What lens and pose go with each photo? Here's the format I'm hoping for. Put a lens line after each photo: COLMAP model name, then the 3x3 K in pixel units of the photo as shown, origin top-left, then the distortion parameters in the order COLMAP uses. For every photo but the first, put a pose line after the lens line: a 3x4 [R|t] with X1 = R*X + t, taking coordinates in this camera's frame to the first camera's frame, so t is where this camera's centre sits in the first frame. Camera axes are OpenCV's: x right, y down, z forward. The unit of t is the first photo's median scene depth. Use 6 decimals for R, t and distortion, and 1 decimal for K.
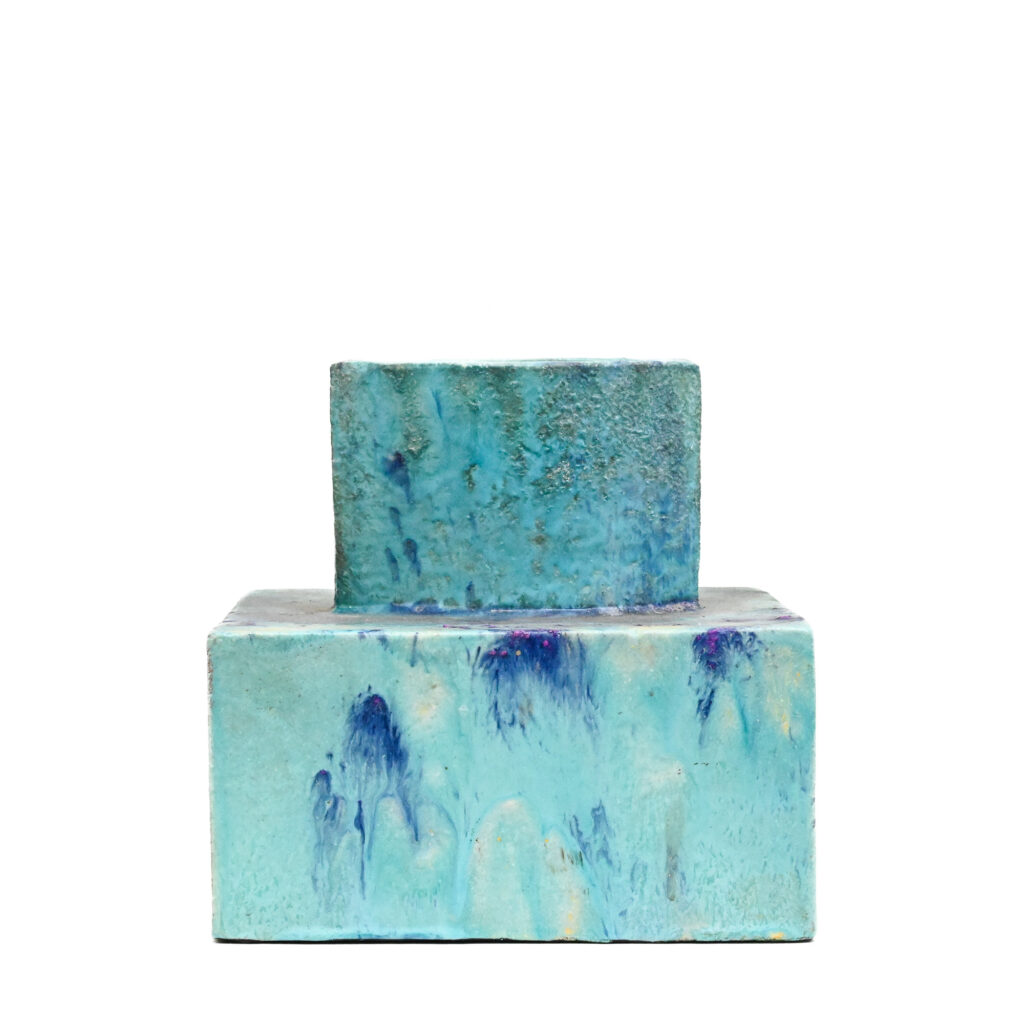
lens RADIAL K [[3542.6, 0, 510.2], [0, 3542.6, 517.6], [0, 0, 1]] dist [-0.052982, 0.000000]
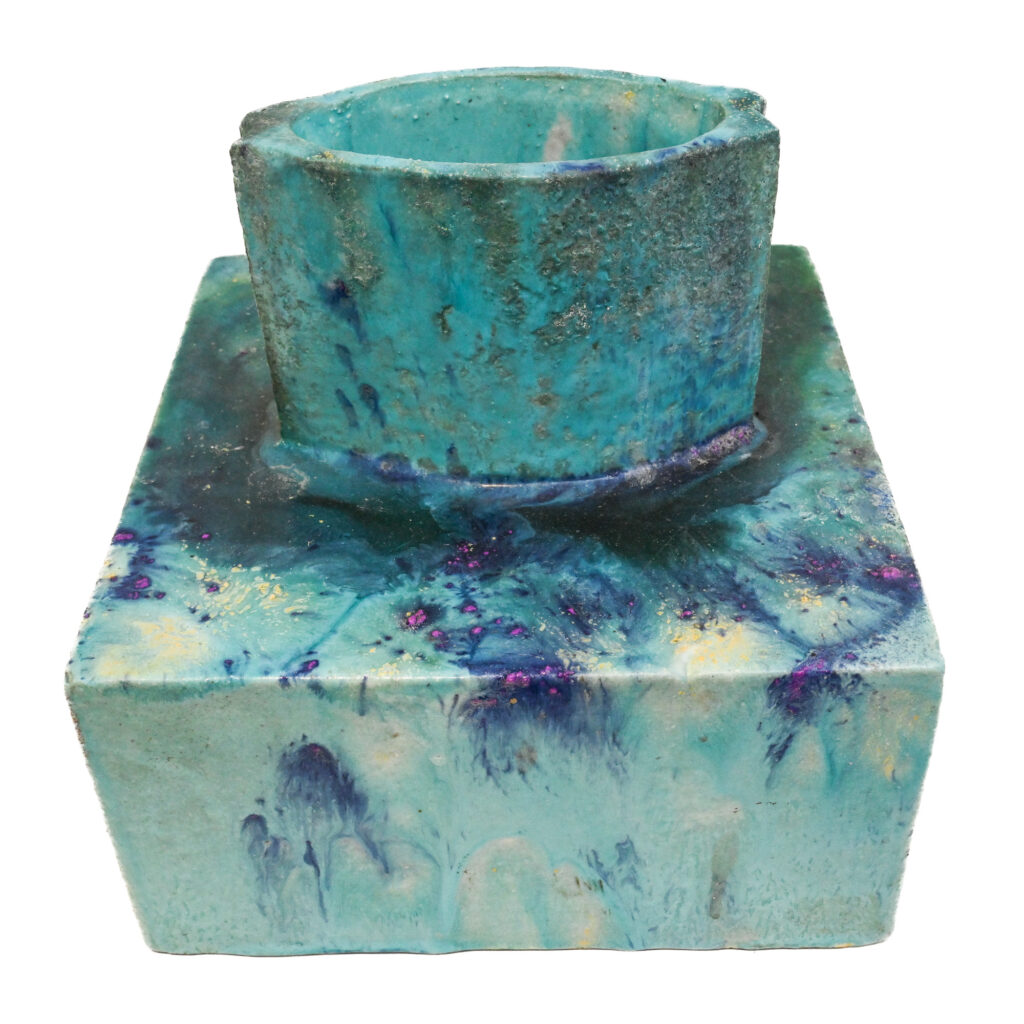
lens RADIAL K [[1474.5, 0, 528.5], [0, 1474.5, 506.3], [0, 0, 1]] dist [-0.001456, 0.000000]
pose [[0.999833, -0.010590, -0.014900, 0.009815], [0.017254, 0.815936, 0.577884, -0.157994], [0.006038, -0.578045, 0.815983, 0.784192]]
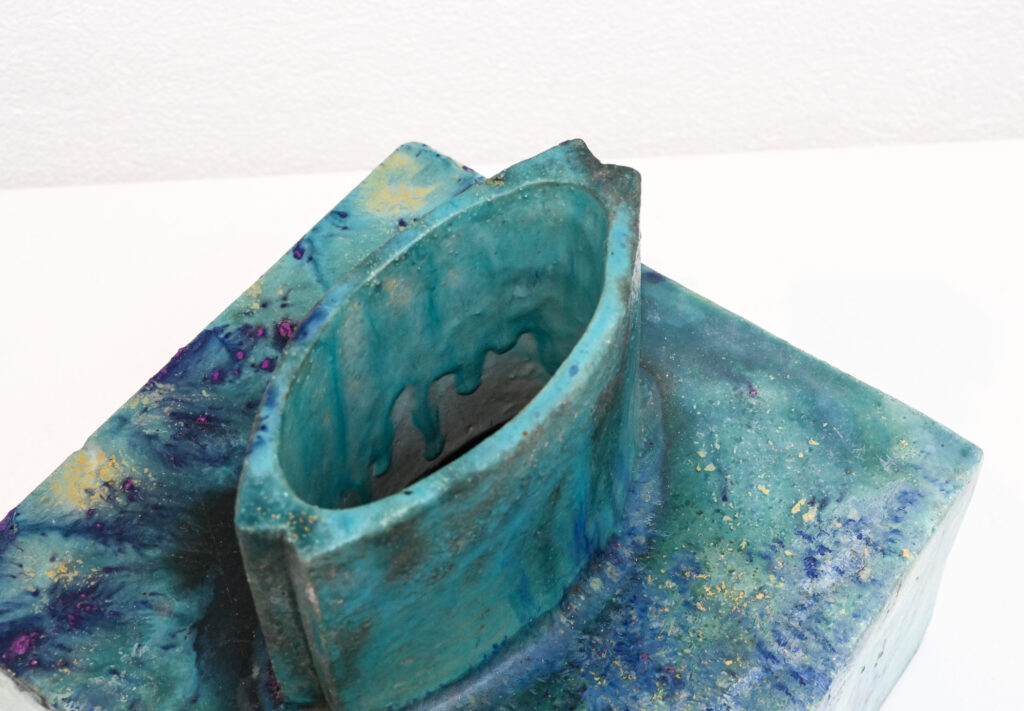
lens RADIAL K [[1853.6, 0, 605.1], [0, 1853.6, 272.2], [0, 0, 1]] dist [-0.013435, 0.000000]
pose [[-0.574473, 0.635455, -0.515924, 0.160654], [-0.056805, 0.597840, 0.799600, -0.339784], [0.816550, 0.488656, -0.307346, 1.206554]]
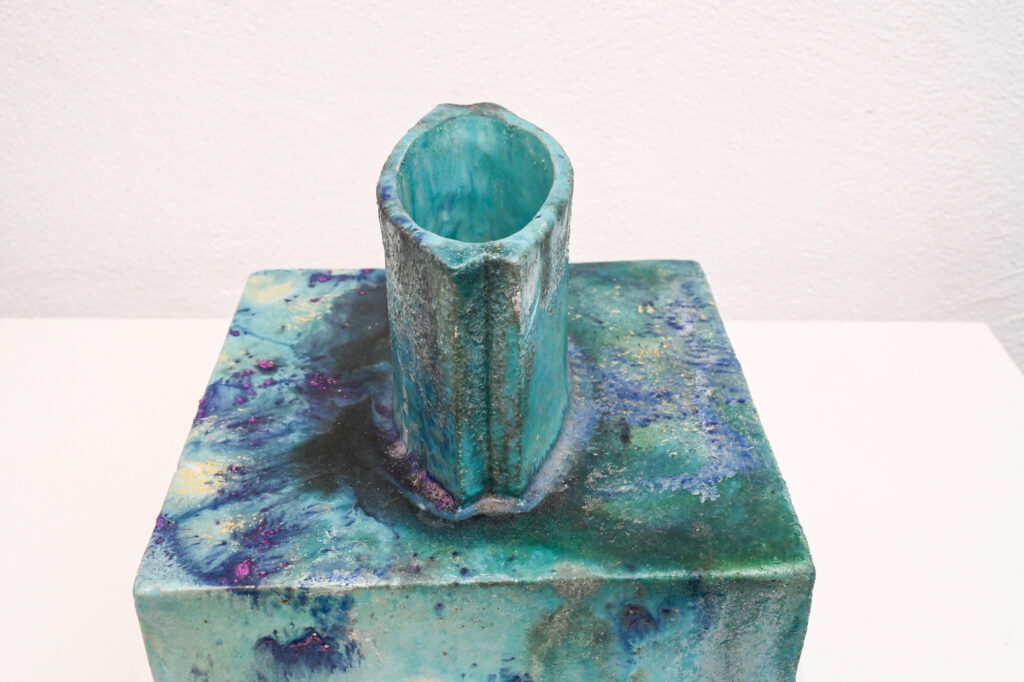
lens RADIAL K [[1092.7, 0, 508.5], [0, 1092.7, 334.3], [0, 0, 1]] dist [-0.009987, 0.000000]
pose [[0.026268, 0.524404, -0.851064, 0.283000], [-0.040934, 0.851208, 0.523229, -0.167117], [0.998817, 0.021093, 0.043825, 1.076424]]
